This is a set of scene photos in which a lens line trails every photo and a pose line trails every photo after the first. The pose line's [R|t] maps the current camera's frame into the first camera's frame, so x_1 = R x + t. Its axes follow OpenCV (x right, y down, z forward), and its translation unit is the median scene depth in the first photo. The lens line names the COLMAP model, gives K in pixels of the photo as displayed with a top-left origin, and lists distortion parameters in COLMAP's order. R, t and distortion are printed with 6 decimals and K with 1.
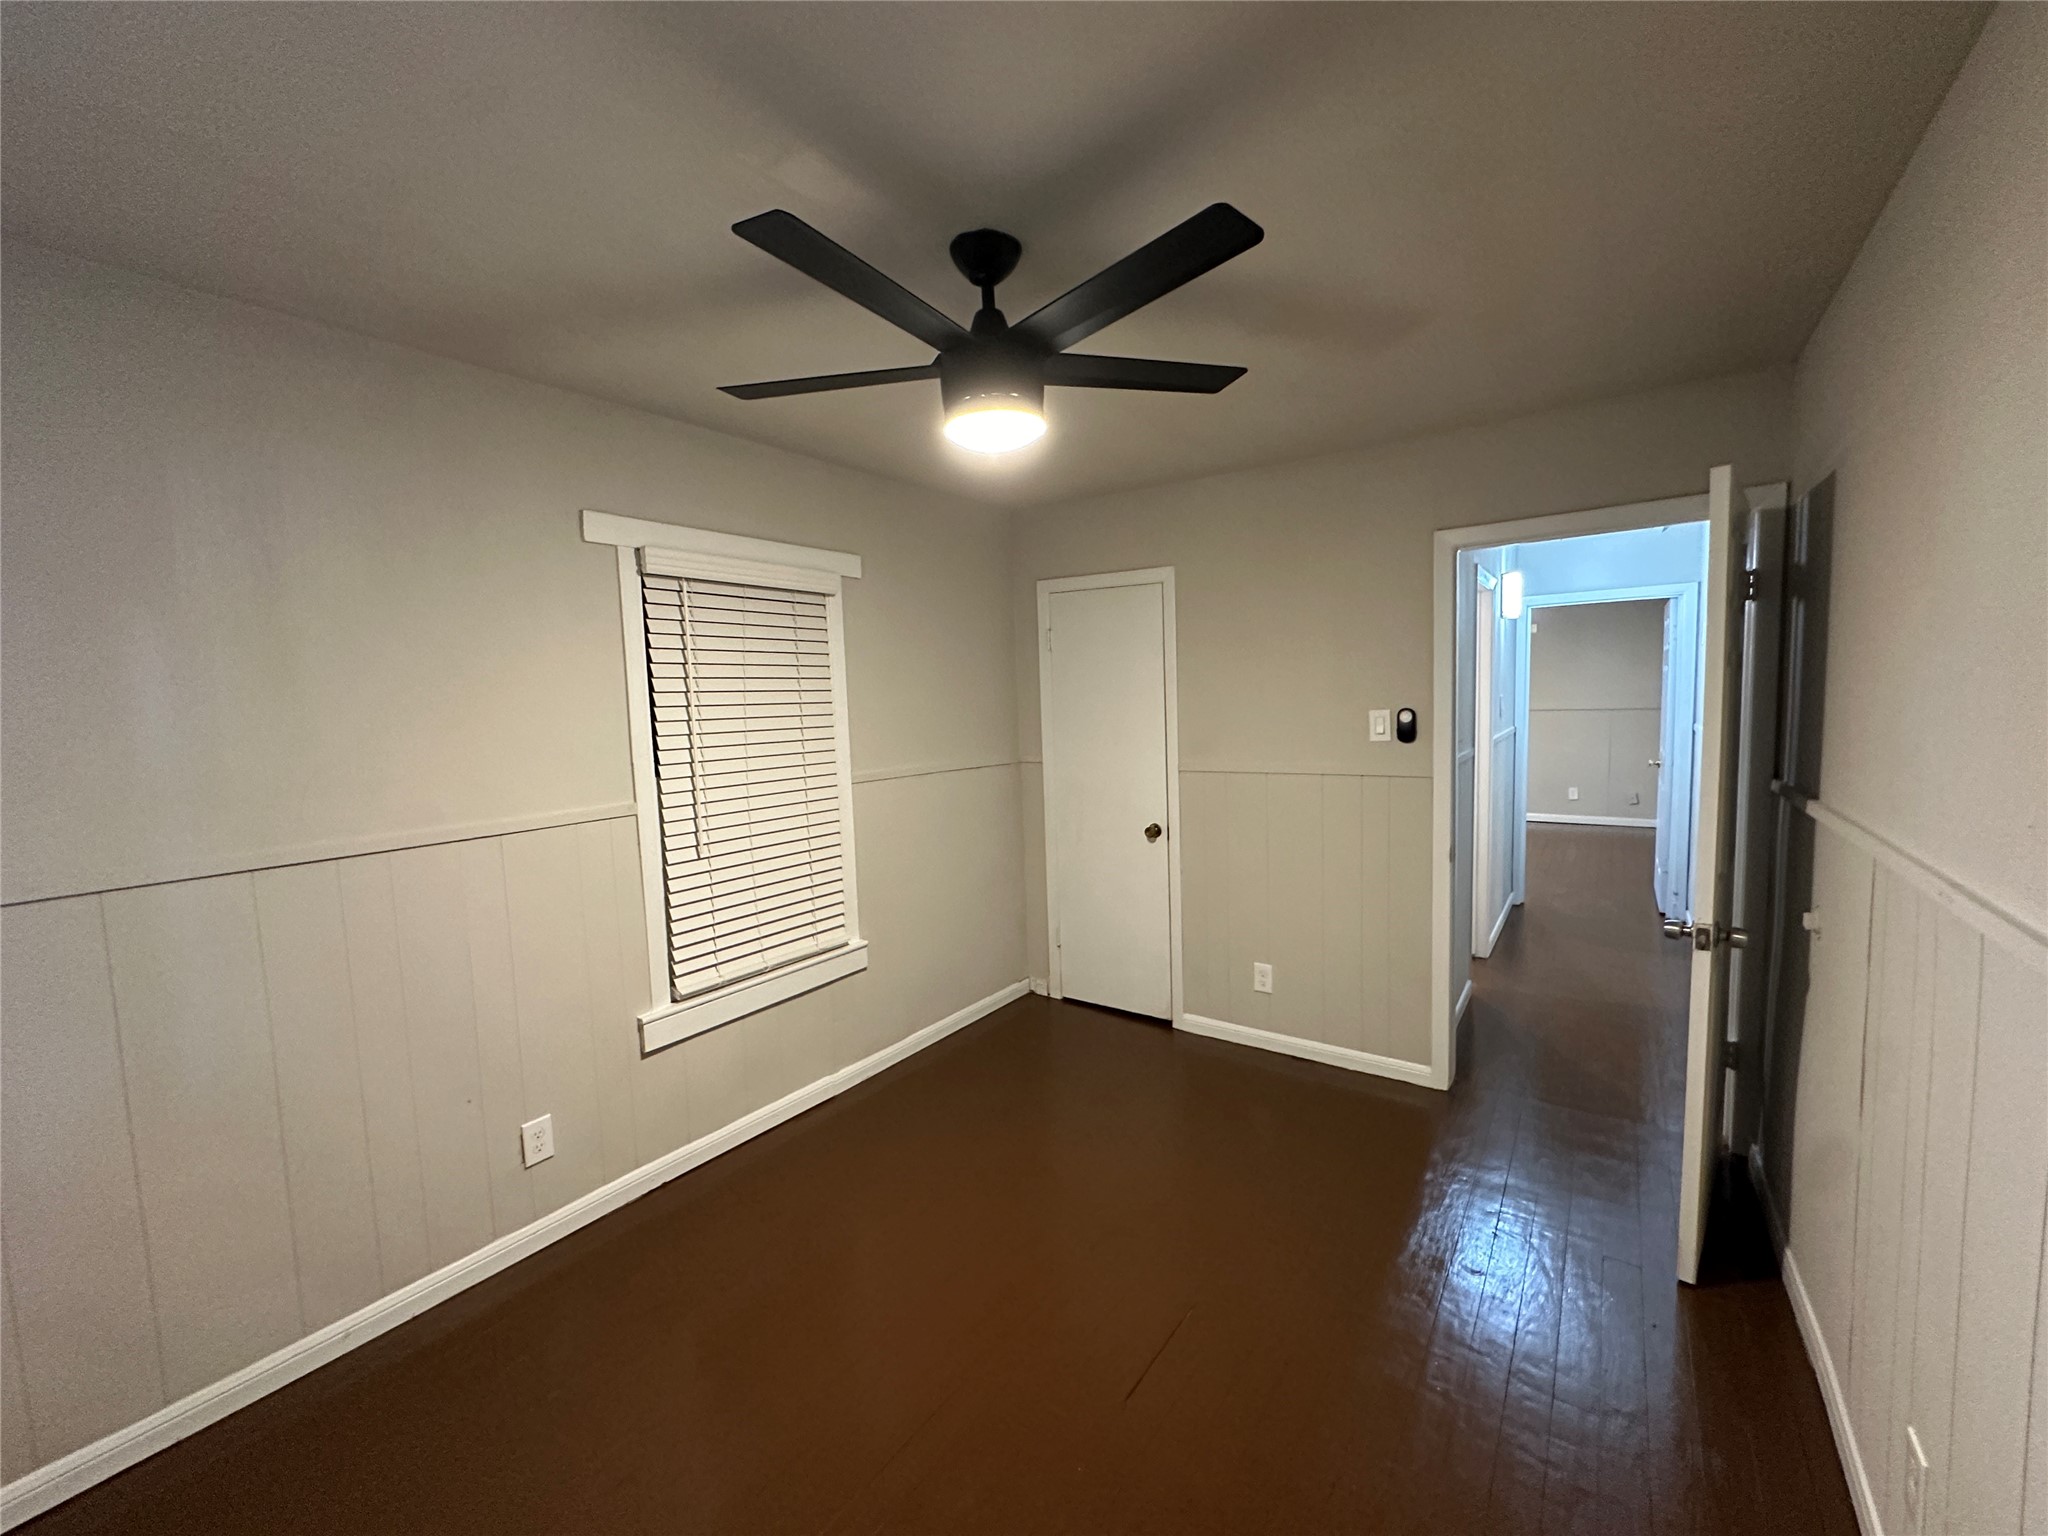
lens RADIAL K [[822.1, 0, 1024.8], [0, 822.1, 764.8], [0, 0, 1]] dist [-0.001622, -0.000254]
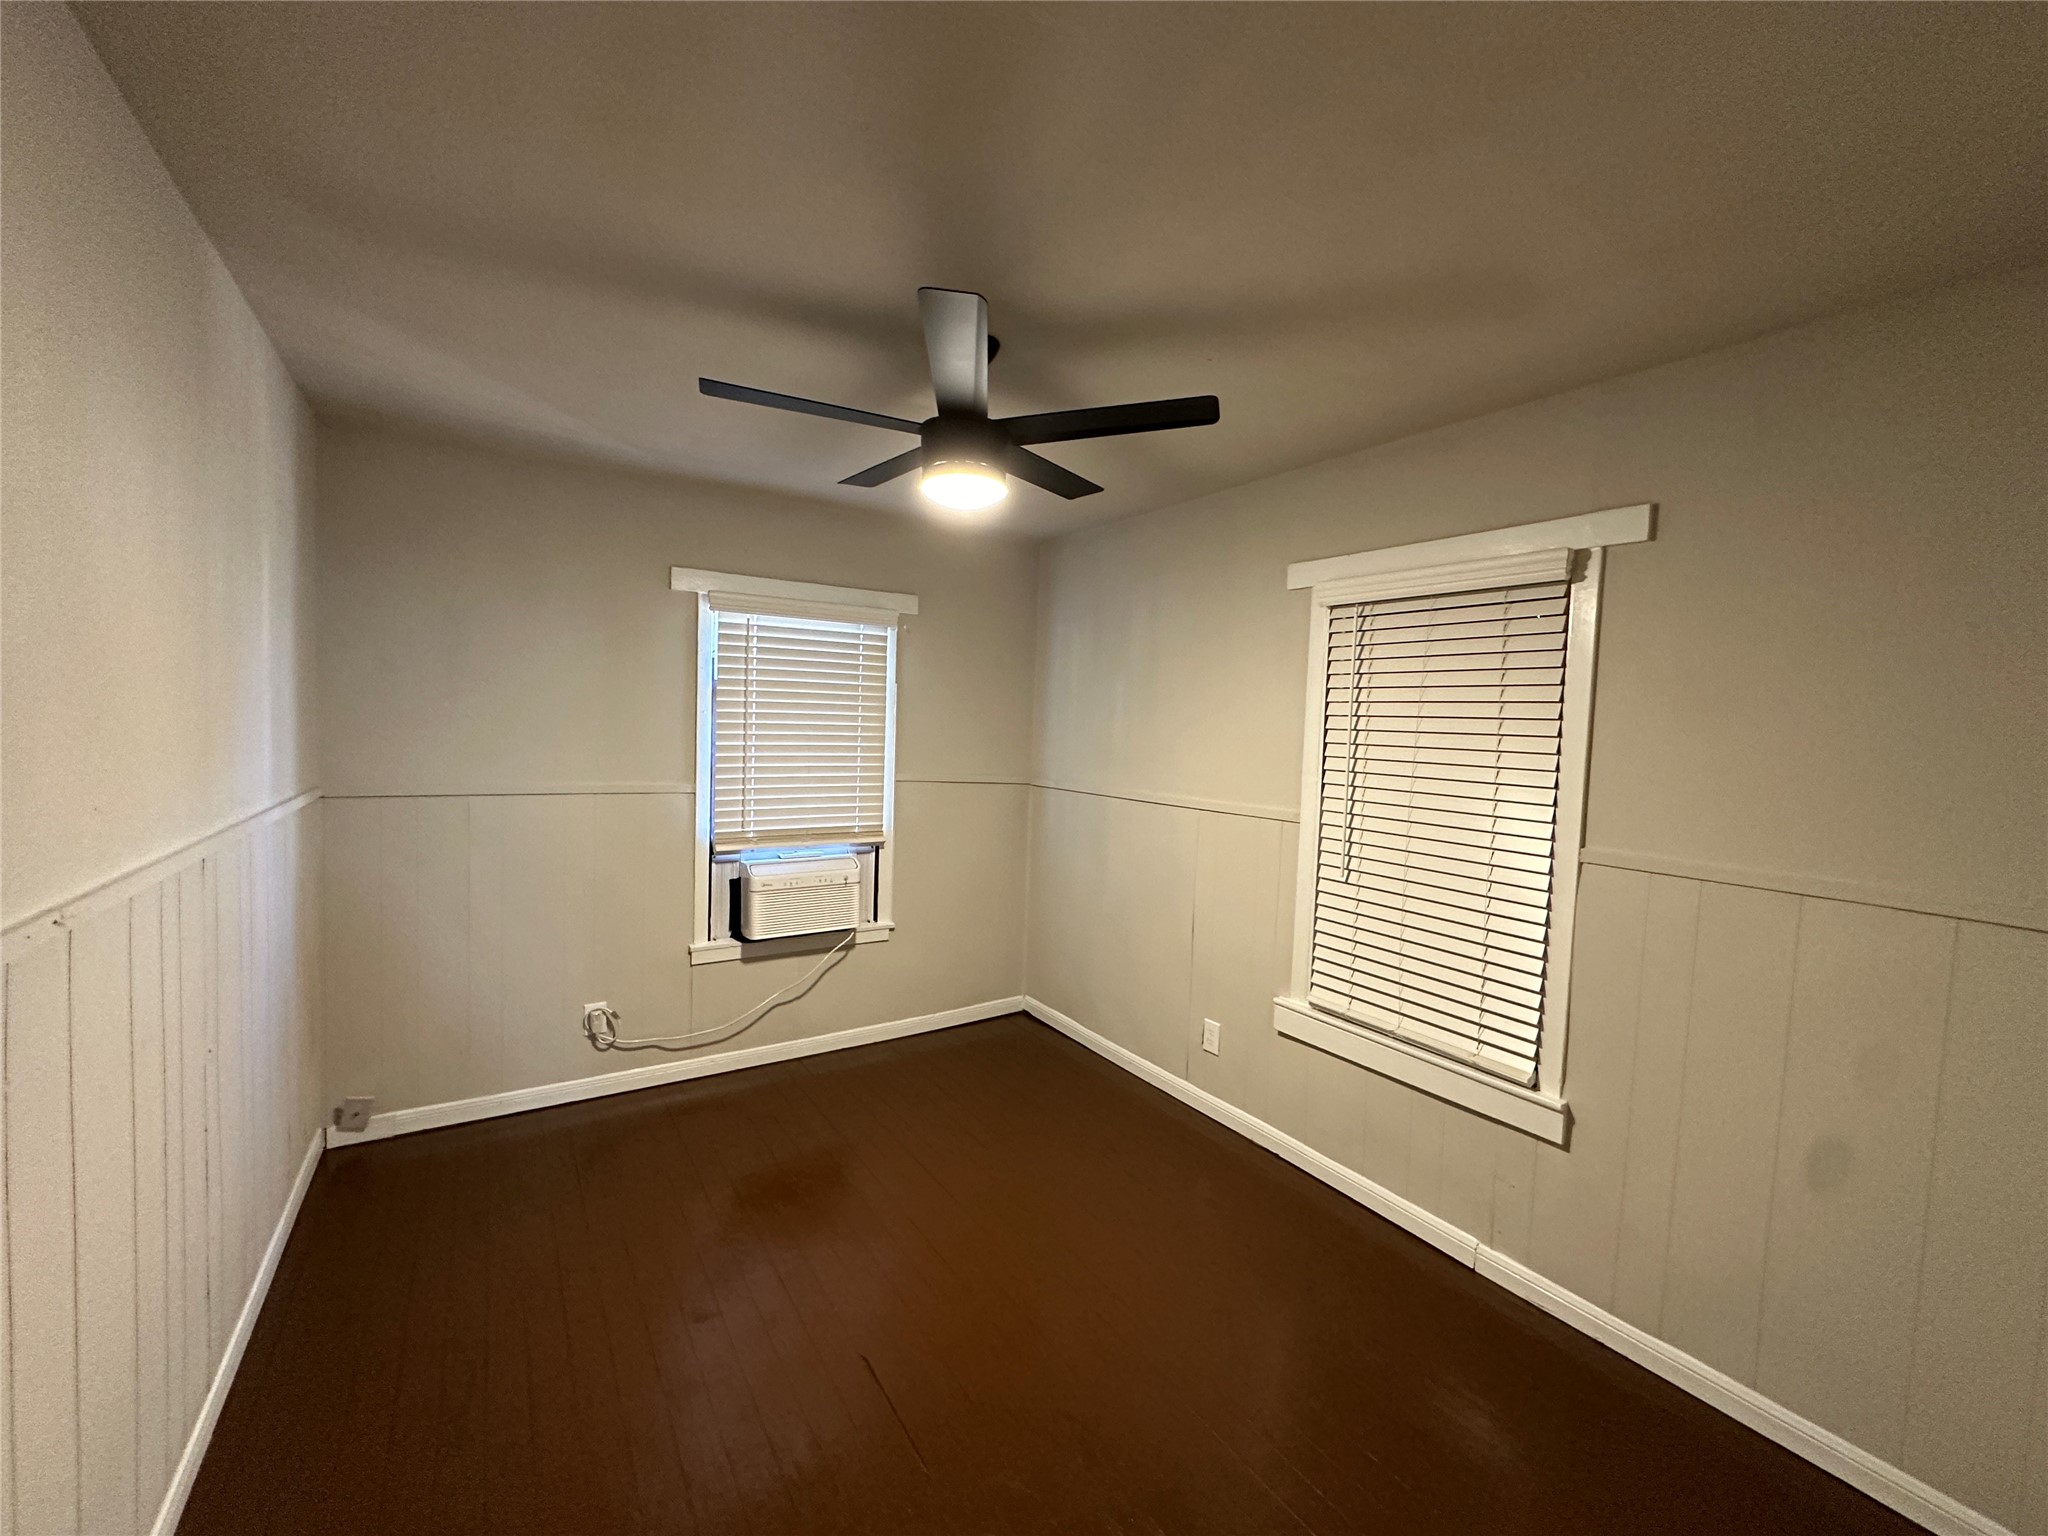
lens RADIAL K [[822.1, 0, 1024.8], [0, 822.1, 764.8], [0, 0, 1]] dist [-0.001622, -0.000254]
pose [[-0.353903, 0.069430, -0.932701, 0.655514], [-0.095099, 0.989401, 0.109735, -0.098938], [0.930435, 0.127535, -0.343550, 0.948386]]
